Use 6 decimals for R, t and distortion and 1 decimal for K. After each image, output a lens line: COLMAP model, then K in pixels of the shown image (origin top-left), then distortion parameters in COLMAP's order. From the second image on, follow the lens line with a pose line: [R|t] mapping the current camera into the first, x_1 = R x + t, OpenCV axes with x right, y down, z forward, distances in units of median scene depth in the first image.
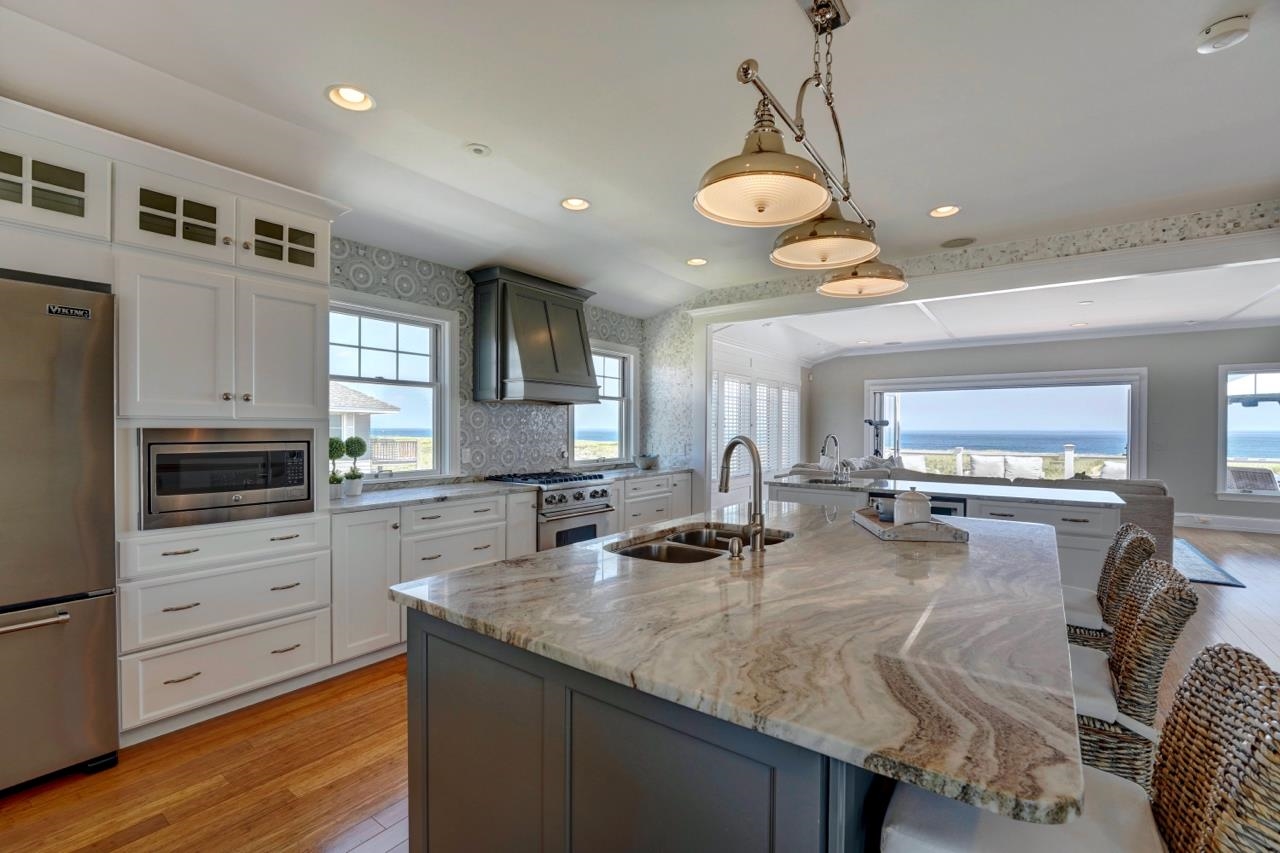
lens RADIAL K [[555.0, 0, 628.6], [0, 555.0, 431.2], [0, 0, 1]] dist [-0.012802, 0.000037]
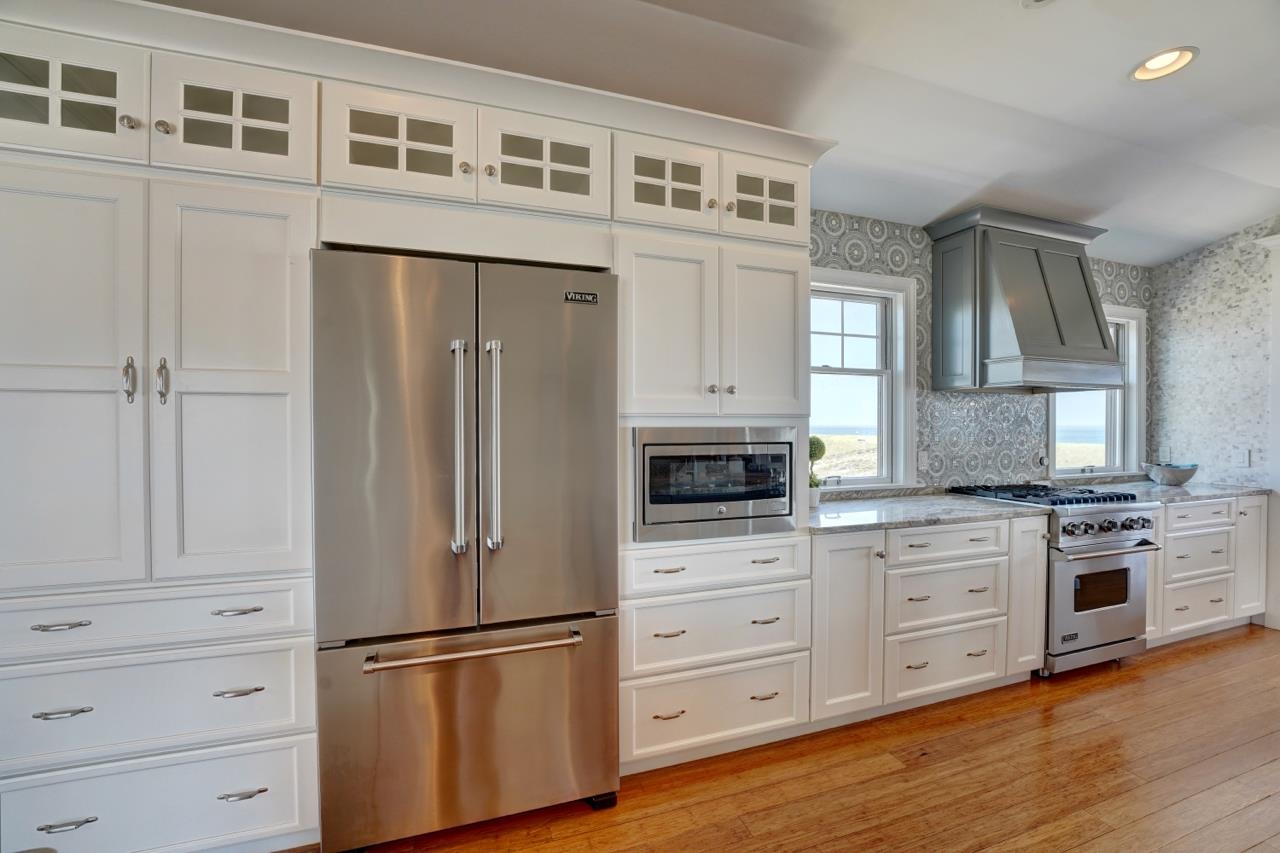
lens RADIAL K [[529.3, 0, 640.0], [0, 529.3, 426.5], [0, 0, 1]] dist [-0.000987, -0.000044]
pose [[0.827403, -0.003338, -0.561599, -0.223794], [0.000897, 0.999989, -0.004621, -0.001304], [0.561608, 0.003320, 0.827397, 0.165318]]
